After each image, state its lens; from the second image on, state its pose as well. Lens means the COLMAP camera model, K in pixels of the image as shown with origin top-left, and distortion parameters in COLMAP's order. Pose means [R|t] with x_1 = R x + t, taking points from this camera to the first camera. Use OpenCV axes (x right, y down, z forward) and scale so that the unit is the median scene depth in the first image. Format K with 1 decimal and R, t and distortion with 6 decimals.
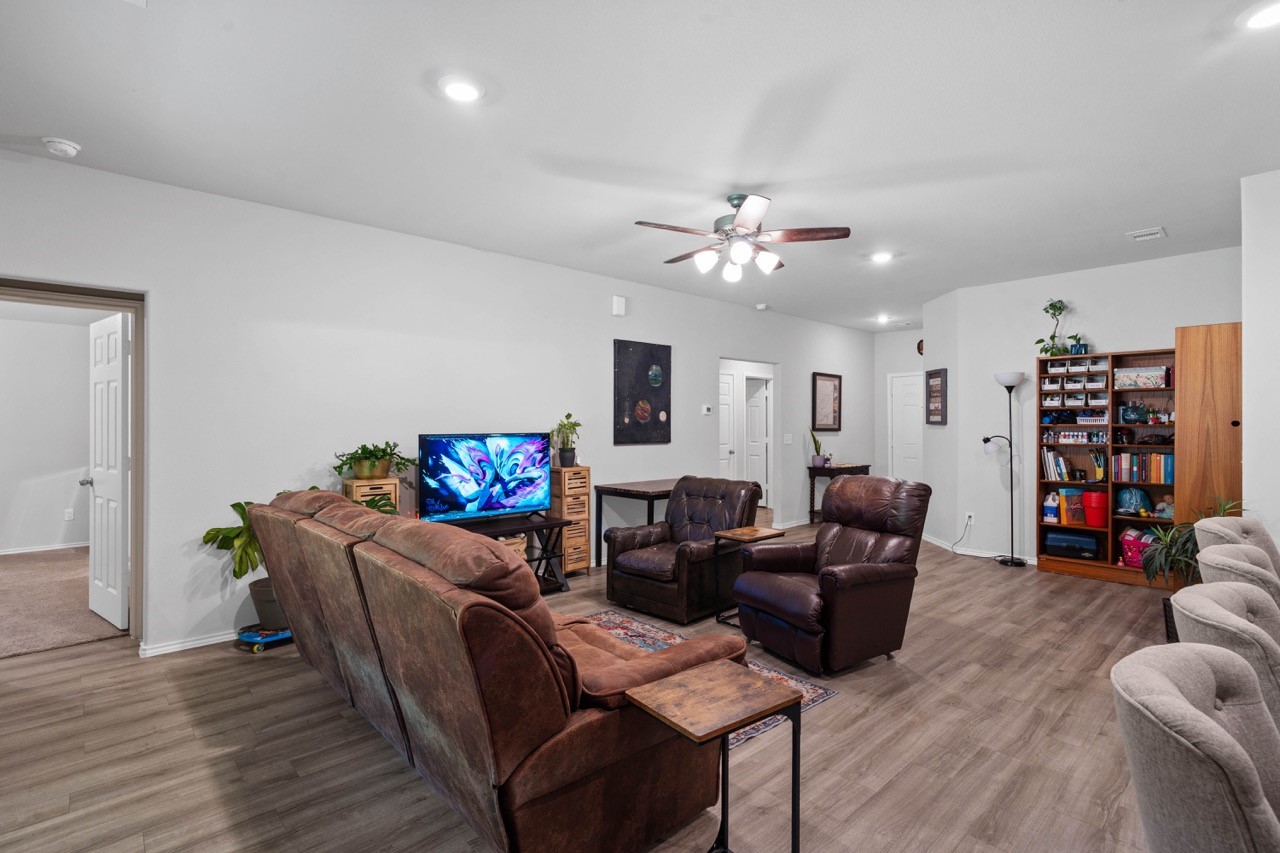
lens RADIAL K [[597.4, 0, 646.7], [0, 597.4, 425.9], [0, 0, 1]] dist [-0.003778, 0.002412]
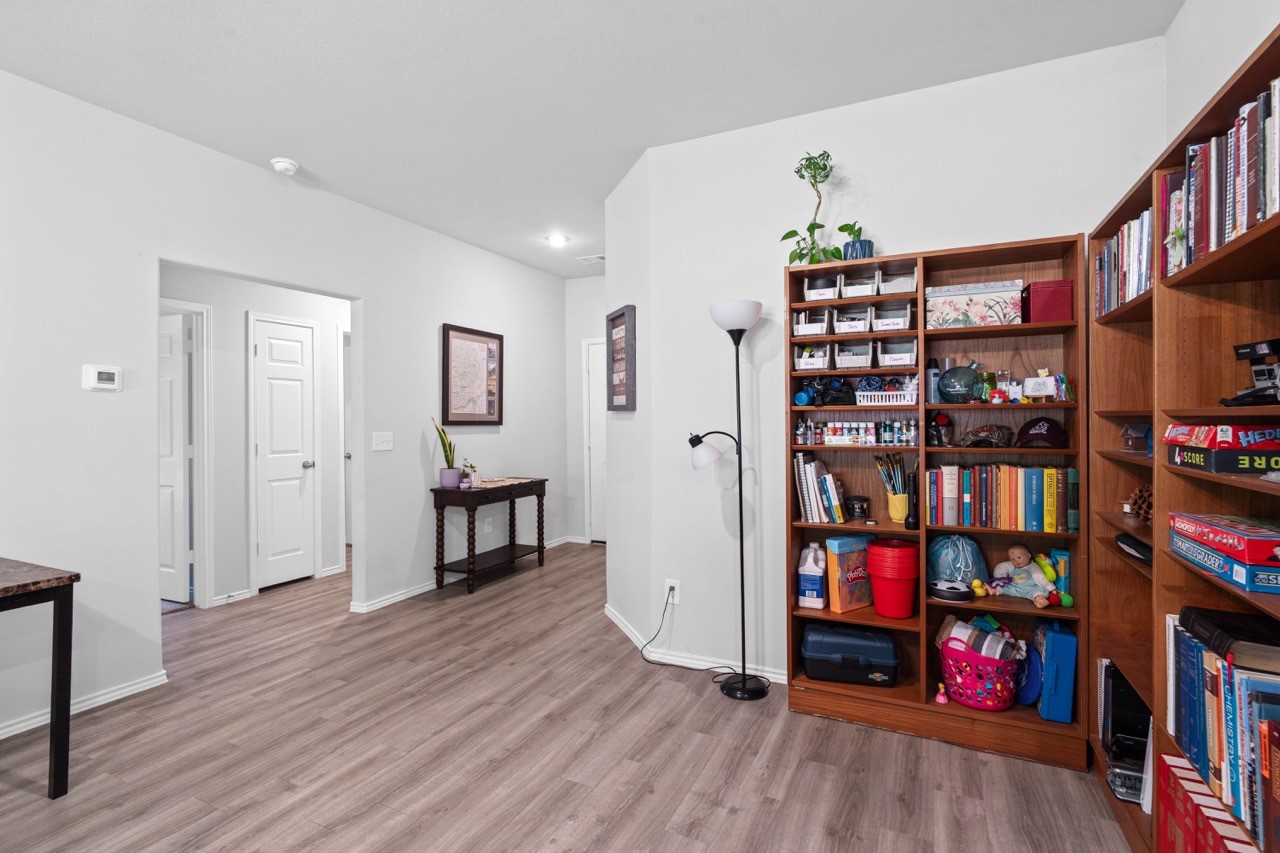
lens RADIAL K [[597.4, 0, 645.3], [0, 597.4, 421.9], [0, 0, 1]] dist [-0.003778, 0.002412]
pose [[0.926525, -0.009731, 0.376108, 0.369721], [0.008954, 0.999953, 0.003816, 0.006935], [-0.376127, -0.000168, 0.926568, 0.599653]]
